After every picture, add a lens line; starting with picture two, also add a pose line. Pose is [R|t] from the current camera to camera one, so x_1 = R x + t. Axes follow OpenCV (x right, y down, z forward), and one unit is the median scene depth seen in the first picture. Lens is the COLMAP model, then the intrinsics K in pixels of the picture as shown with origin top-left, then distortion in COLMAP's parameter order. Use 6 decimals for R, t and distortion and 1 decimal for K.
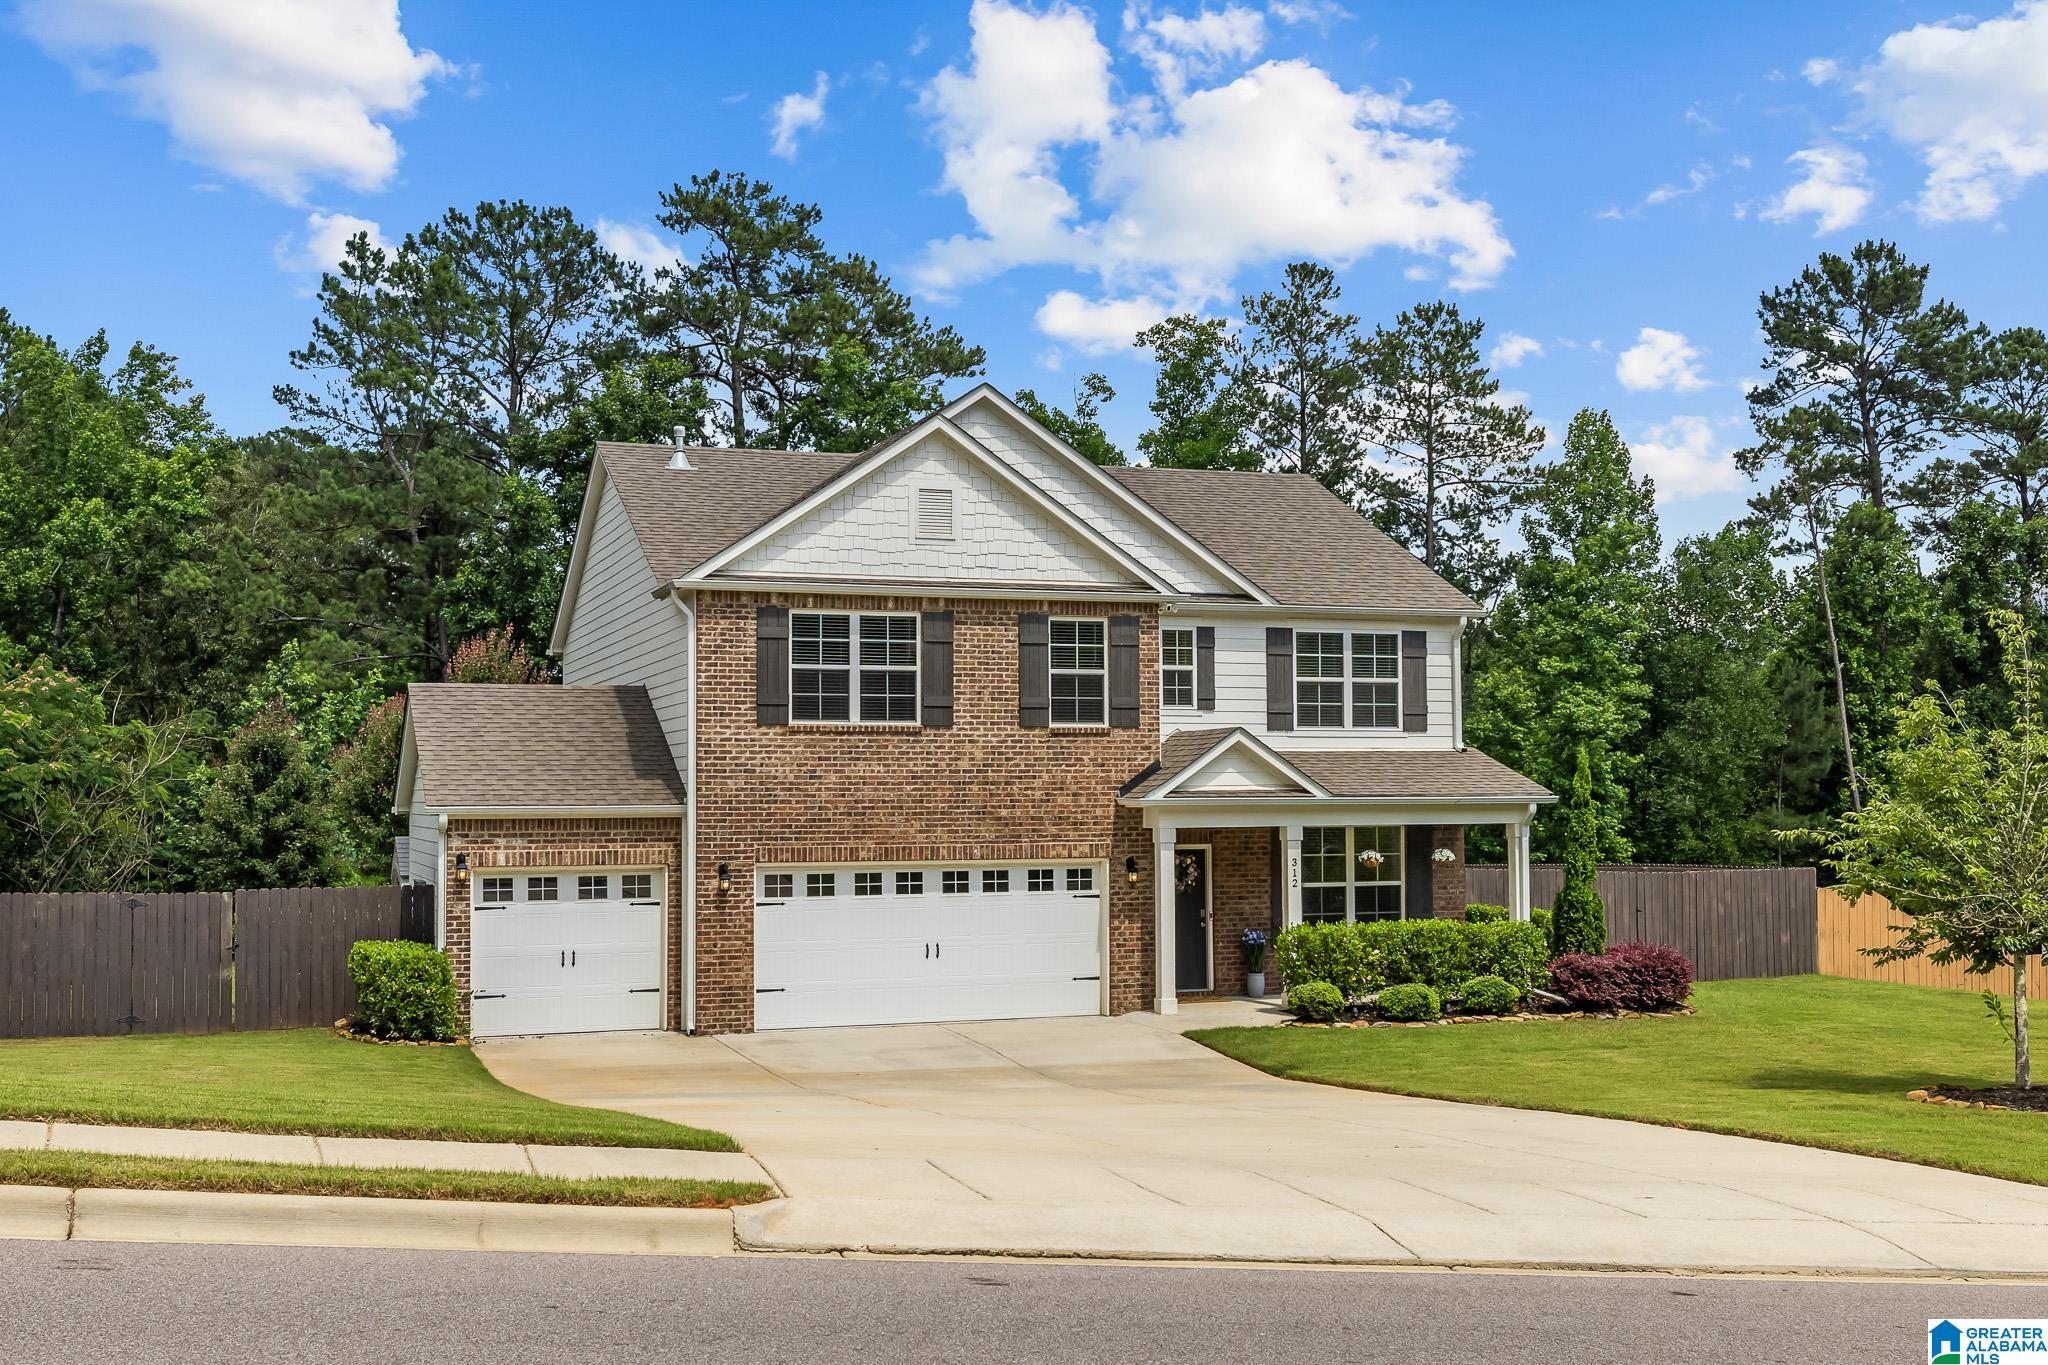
lens RADIAL K [[2167.8, 0, 1027.5], [0, 2167.8, 898.0], [0, 0, 1]] dist [-0.002288, -0.006781]
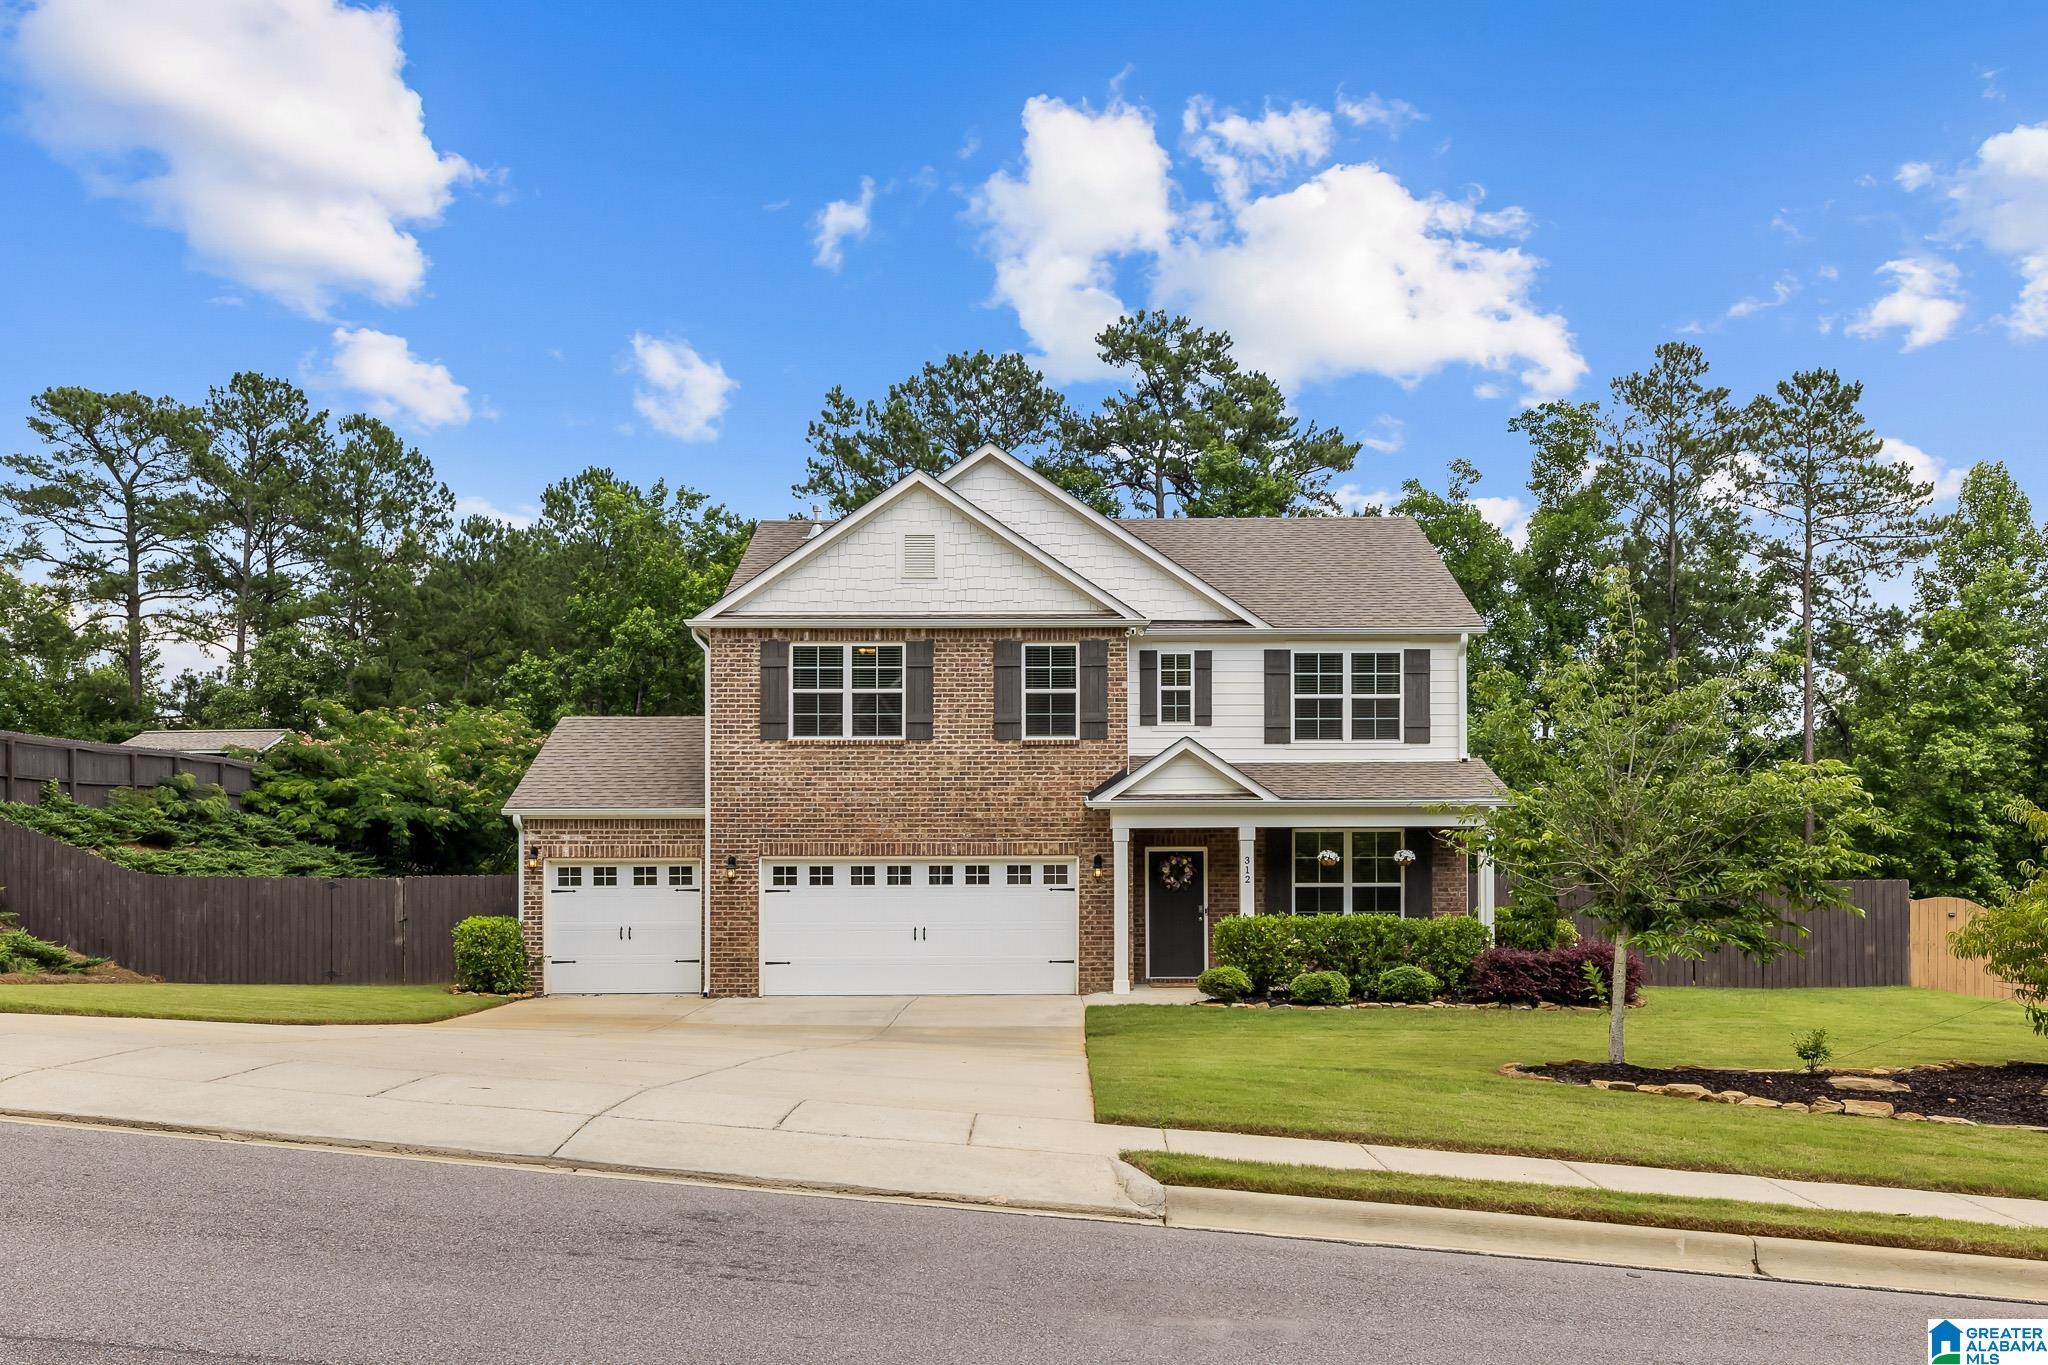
lens RADIAL K [[1778.2, 0, 1025.1], [0, 1778.2, 989.2], [0, 0, 1]] dist [0.000230, 0.003877]
pose [[0.941327, 0.026528, -0.336451, 0.325024], [-0.017567, 0.999406, 0.029650, 0.024296], [0.337037, -0.022000, 0.941234, 0.113682]]
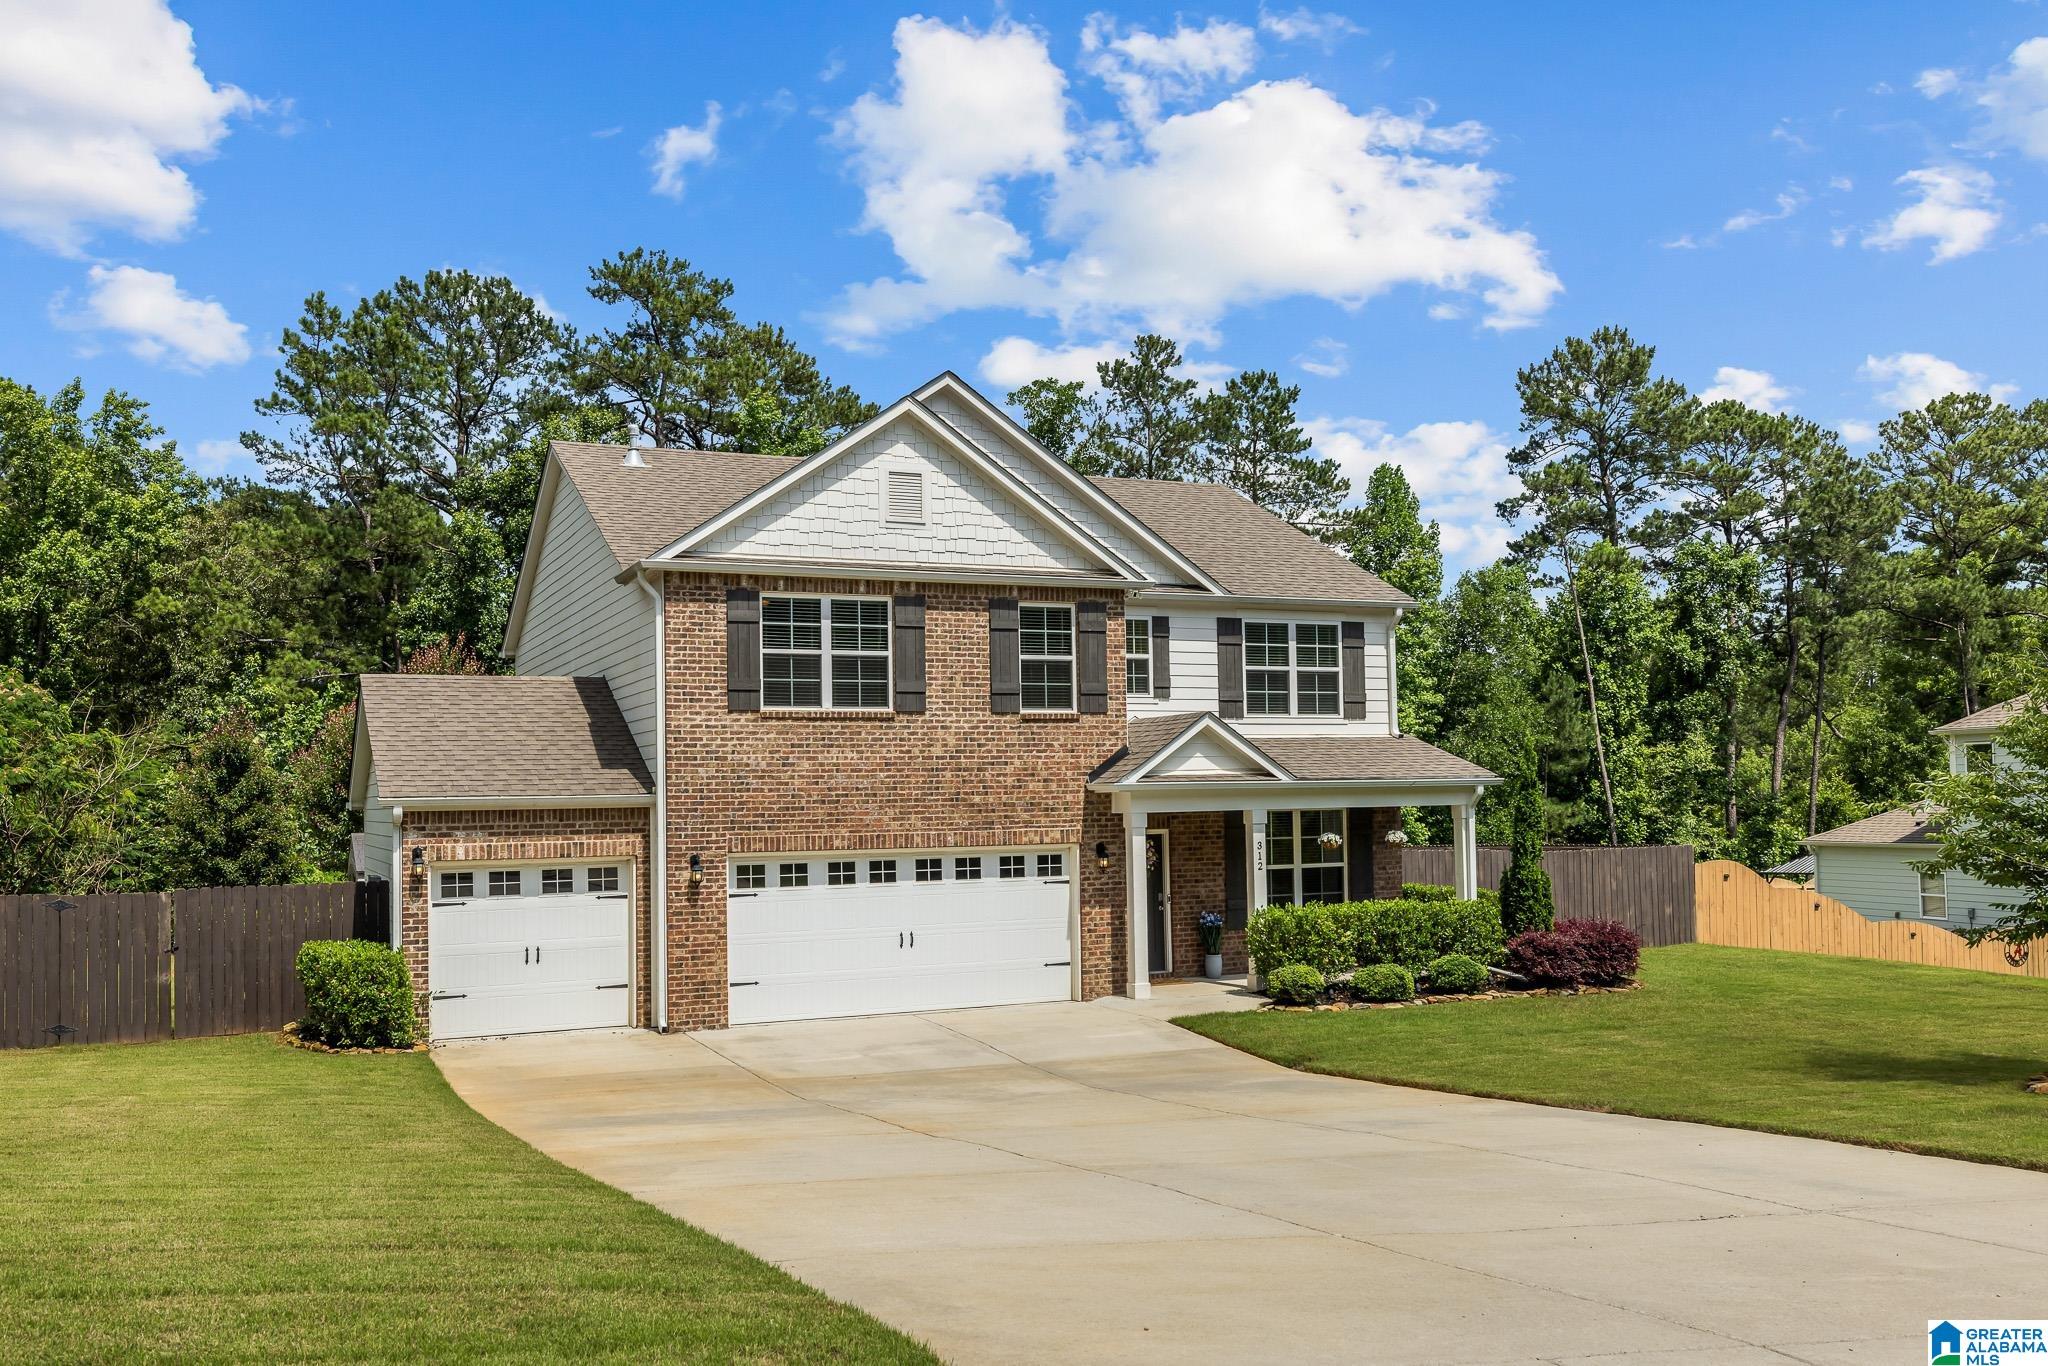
lens RADIAL K [[1723.9, 0, 1010.2], [0, 1723.9, 851.3], [0, 0, 1]] dist [-0.002812, -0.001726]
pose [[0.997007, -0.013812, 0.076065, -0.054725], [0.015074, 0.999758, -0.016050, -0.002577], [-0.075825, 0.017148, 0.996974, 0.208248]]
